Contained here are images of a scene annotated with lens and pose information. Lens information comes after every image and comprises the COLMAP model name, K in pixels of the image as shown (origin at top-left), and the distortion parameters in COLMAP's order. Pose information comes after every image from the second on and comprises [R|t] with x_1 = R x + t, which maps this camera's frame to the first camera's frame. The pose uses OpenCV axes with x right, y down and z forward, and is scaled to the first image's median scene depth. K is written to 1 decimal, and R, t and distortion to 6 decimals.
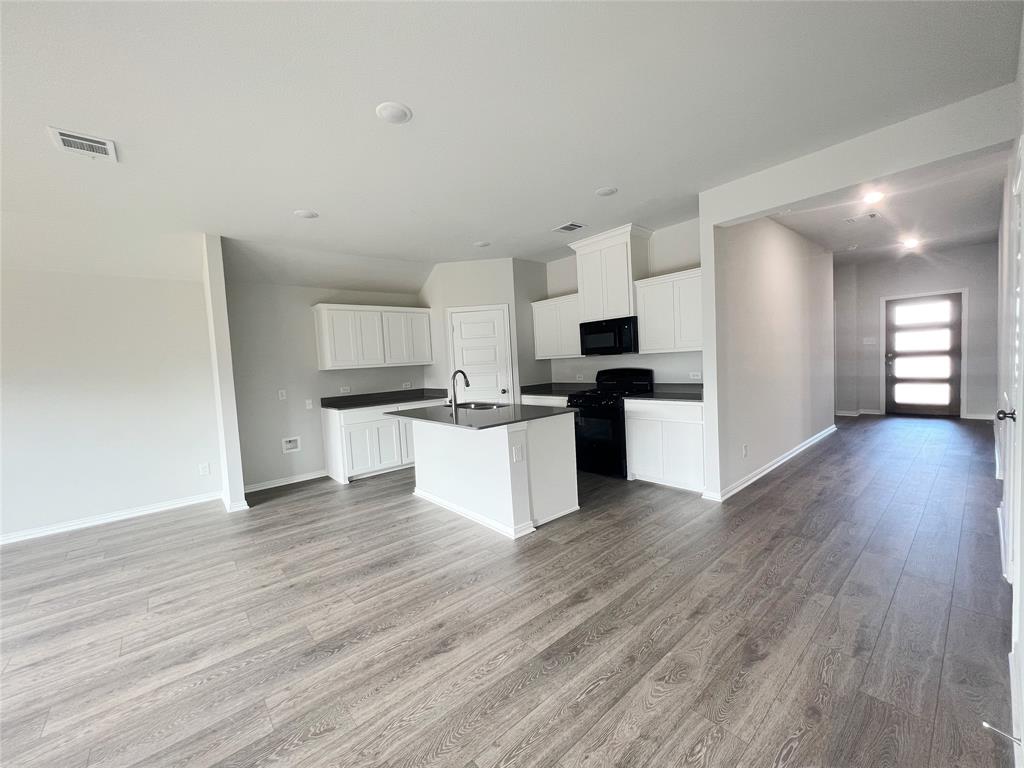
lens RADIAL K [[410.5, 0, 508.1], [0, 410.5, 384.4], [0, 0, 1]] dist [-0.001006, 0.000674]
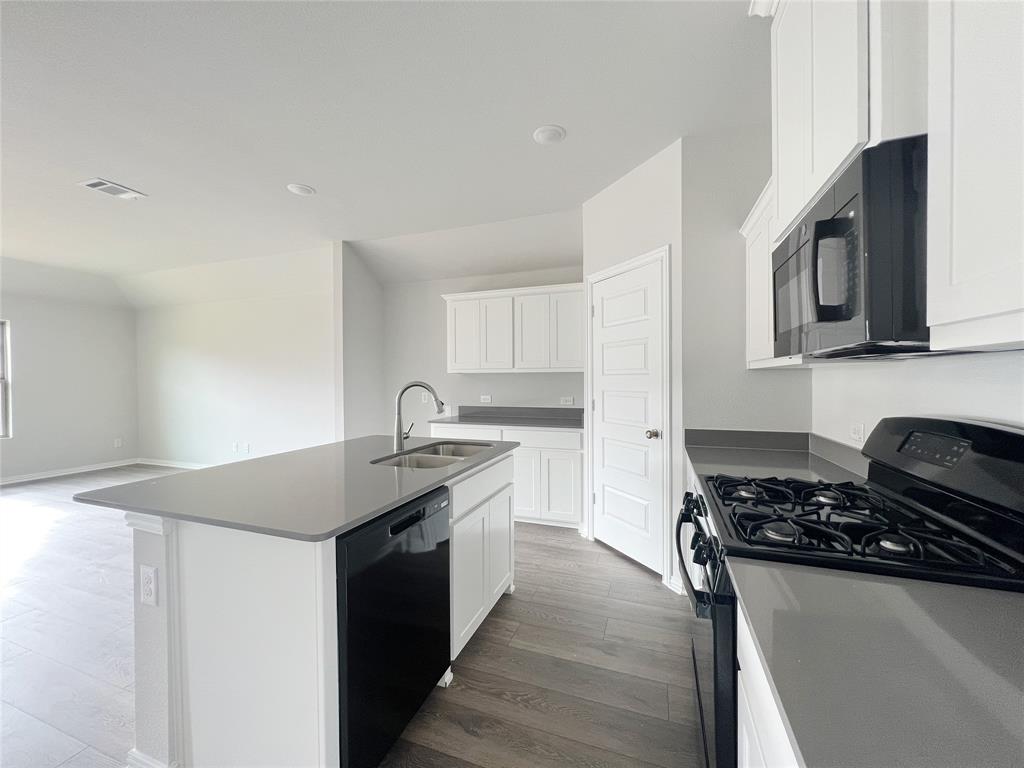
lens RADIAL K [[410.5, 0, 510.0], [0, 410.5, 385.4], [0, 0, 1]] dist [-0.001006, 0.000674]
pose [[0.492698, 0.063514, -0.867880, 0.407921], [-0.067725, 0.997107, 0.034523, -0.057165], [0.867561, 0.041768, 0.495574, 0.804627]]
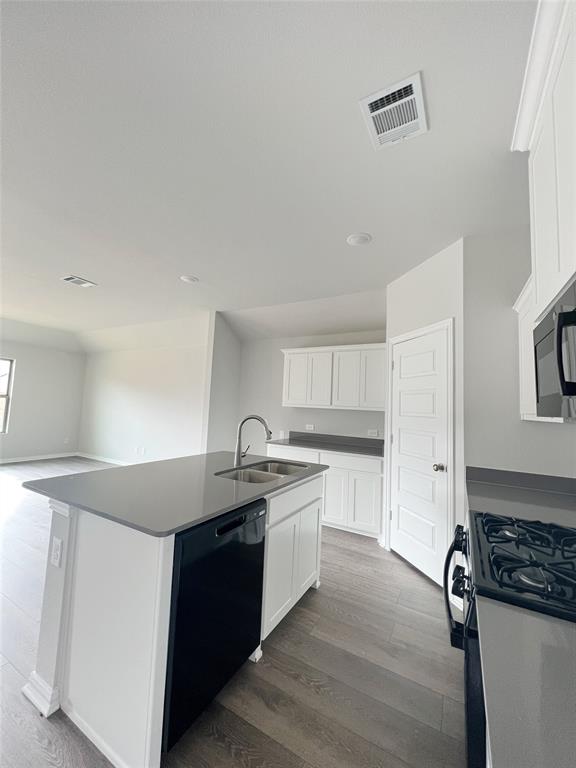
lens RADIAL K [[307.9, 0, 287.9], [0, 307.9, 382.1], [0, 0, 1]] dist [-0.001006, 0.000674]
pose [[0.344880, -0.004551, -0.938636, 0.420257], [-0.113163, 0.992493, -0.046391, -0.075754], [0.931800, 0.122218, 0.341776, 0.826494]]
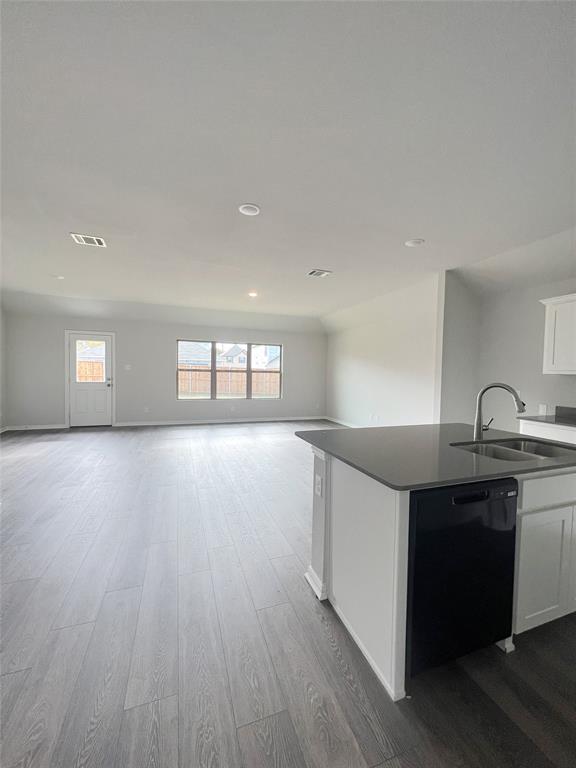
lens RADIAL K [[307.9, 0, 287.0], [0, 307.9, 383.1], [0, 0, 1]] dist [-0.001006, 0.000674]
pose [[-0.352356, 0.081510, -0.932310, 0.431727], [-0.049923, 0.993145, 0.105696, -0.068870], [0.934534, 0.083786, -0.345871, 0.826505]]
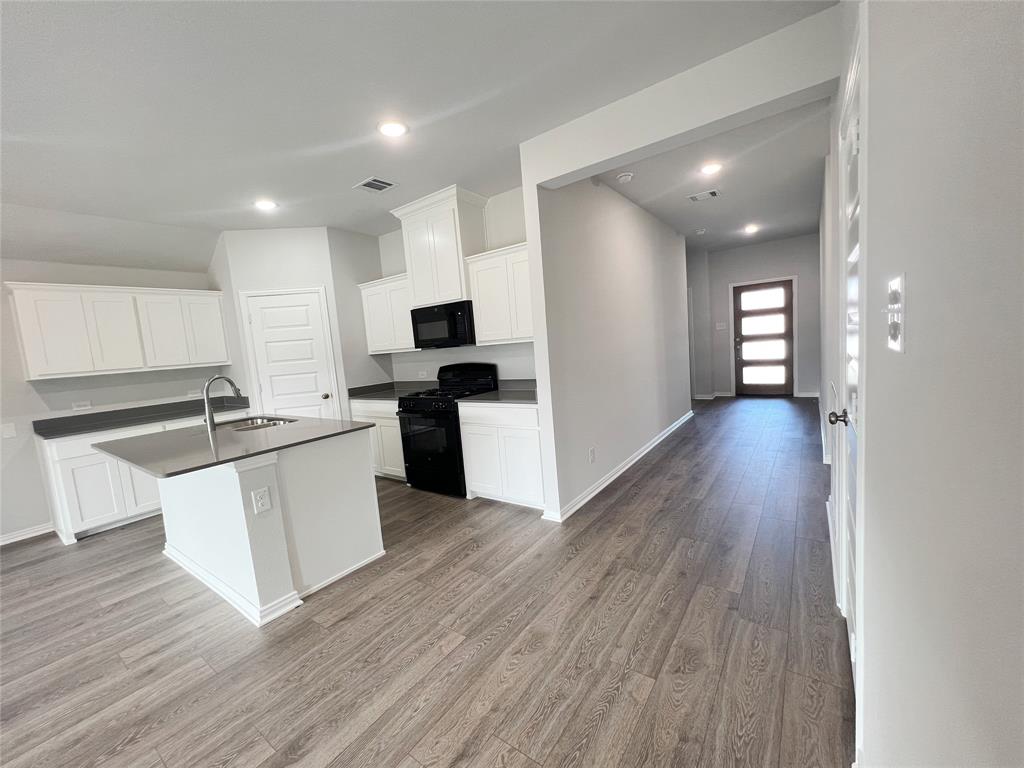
lens RADIAL K [[409.2, 0, 511.5], [0, 409.2, 383.8], [0, 0, 1]] dist [-0.001718, 0.000934]
pose [[0.972907, -0.045307, 0.226713, 0.209342], [0.039741, 0.998787, 0.029055, -0.020386], [-0.227754, -0.019258, 0.973528, 0.186122]]
